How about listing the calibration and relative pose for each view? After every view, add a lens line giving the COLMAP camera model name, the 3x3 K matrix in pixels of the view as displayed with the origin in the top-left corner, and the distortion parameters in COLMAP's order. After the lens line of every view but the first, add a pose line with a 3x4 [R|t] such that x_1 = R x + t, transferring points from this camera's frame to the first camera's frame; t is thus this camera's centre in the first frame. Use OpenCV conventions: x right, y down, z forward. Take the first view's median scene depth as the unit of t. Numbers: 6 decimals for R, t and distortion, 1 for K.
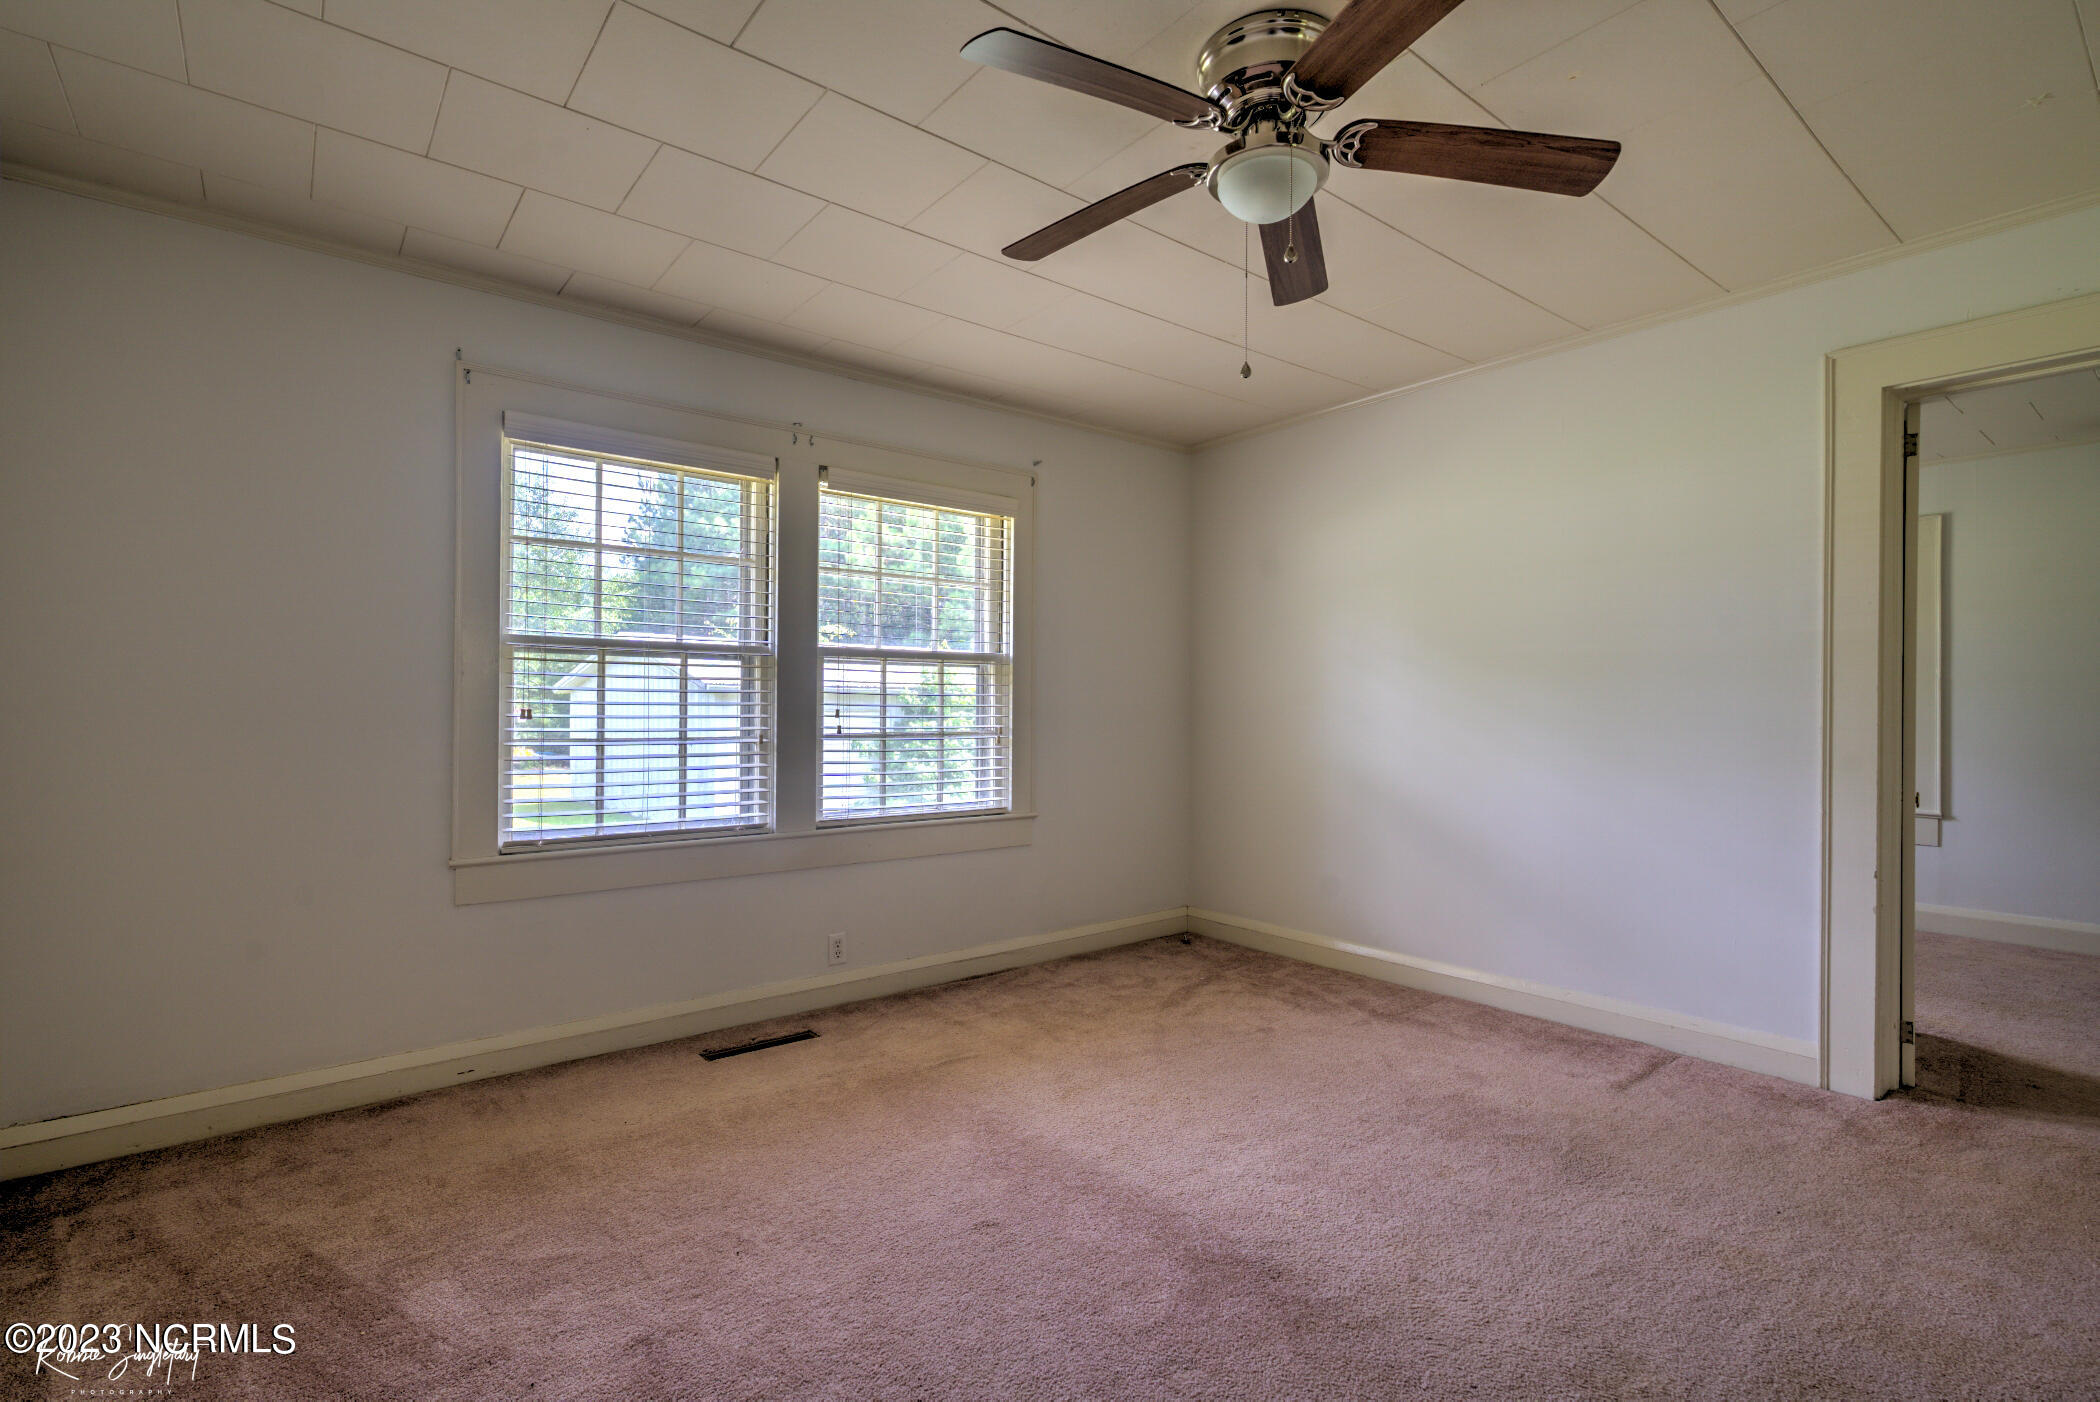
lens RADIAL K [[970.5, 0, 1050.0], [0, 970.5, 701.0], [0, 0, 1]] dist [-0.000773, 0.000504]
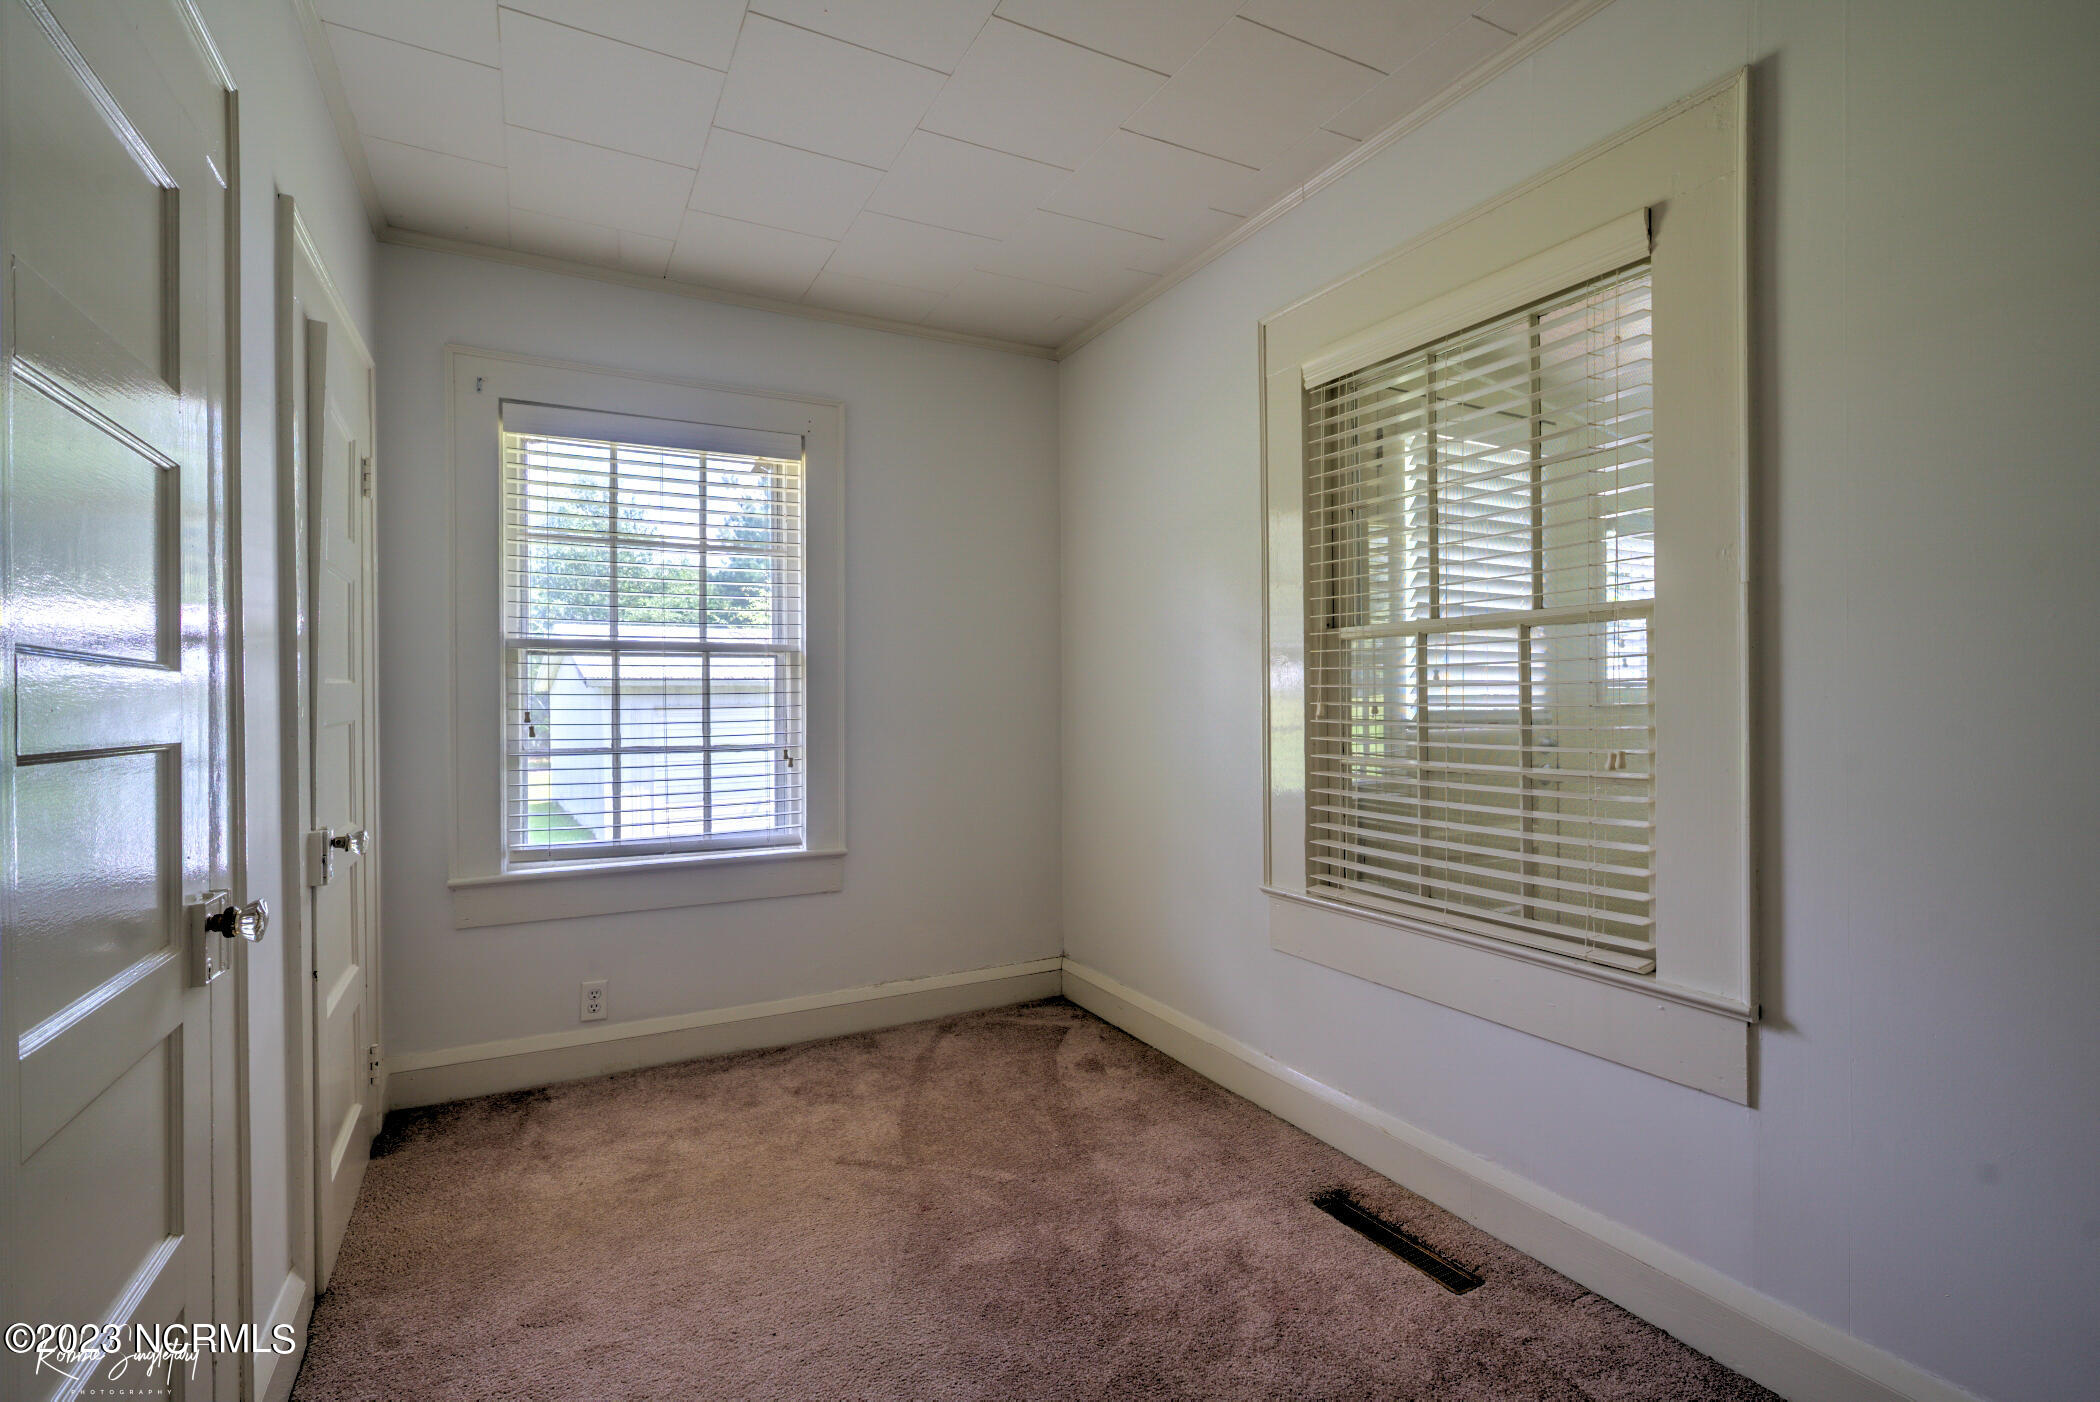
lens RADIAL K [[1018.4, 0, 1051.5], [0, 1018.4, 713.0], [0, 0, 1]] dist [-0.002243, -0.000136]
pose [[0.981574, -0.017559, -0.190274, 0.136439], [0.020500, 0.999699, 0.013496, 0.001744], [0.189980, -0.017147, 0.981638, 0.113216]]
